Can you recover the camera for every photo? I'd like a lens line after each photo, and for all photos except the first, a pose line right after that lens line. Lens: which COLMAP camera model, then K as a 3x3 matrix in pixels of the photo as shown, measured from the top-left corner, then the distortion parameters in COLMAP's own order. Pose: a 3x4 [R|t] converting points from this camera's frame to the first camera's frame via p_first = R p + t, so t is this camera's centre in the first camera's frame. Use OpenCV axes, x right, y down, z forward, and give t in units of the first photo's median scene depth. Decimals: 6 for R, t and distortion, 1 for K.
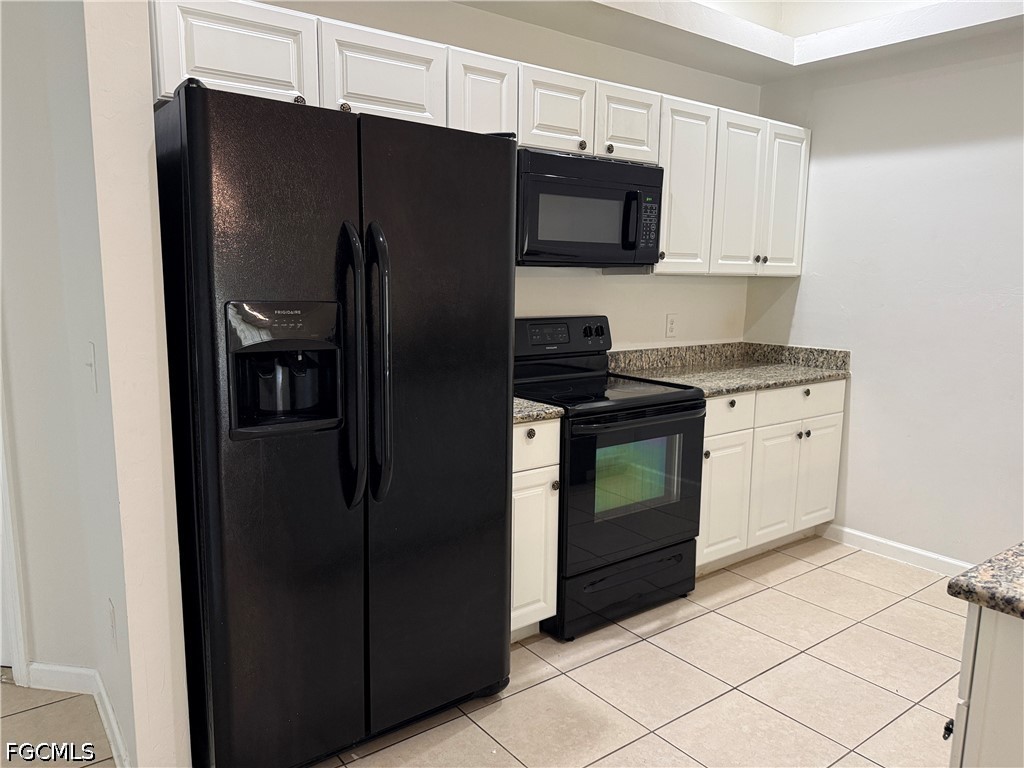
lens RADIAL K [[739.8, 0, 512.0], [0, 739.8, 384.0], [0, 0, 1]] dist [0.001141, -0.044825]
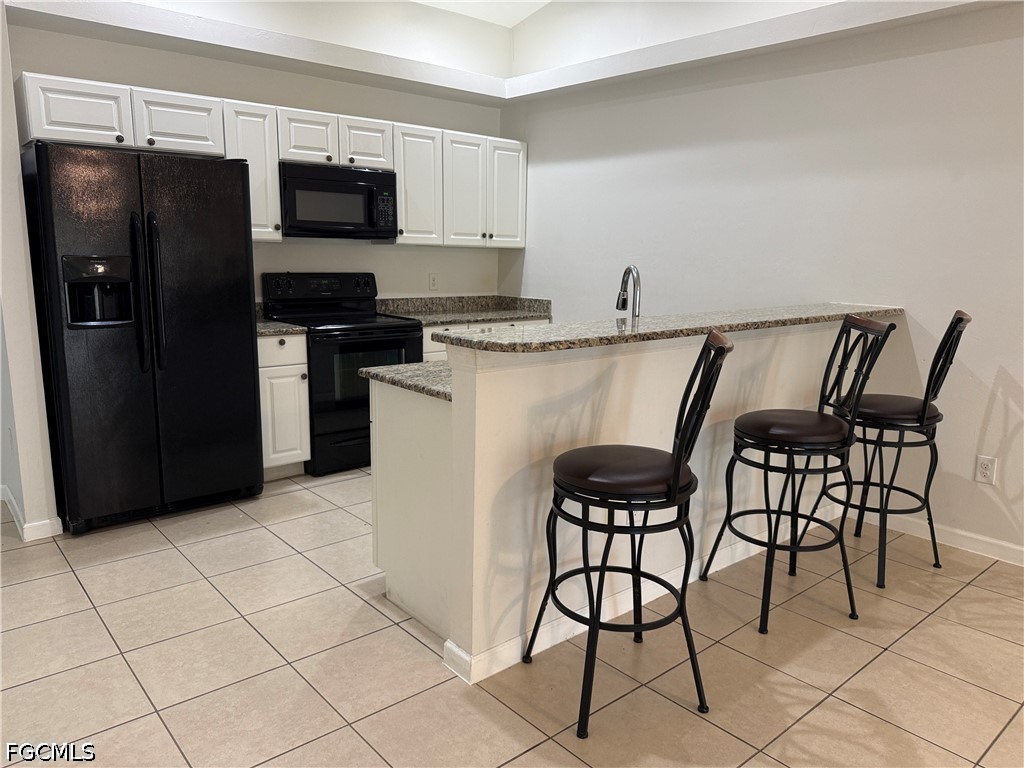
lens RADIAL K [[714.6, 0, 512.9], [0, 714.6, 403.3], [0, 0, 1]] dist [-0.004426, -0.054076]
pose [[0.998496, -0.000642, 0.054829, 0.345386], [-0.002860, 0.997961, 0.063768, 0.077579], [-0.054758, -0.063829, 0.996457, -0.461048]]
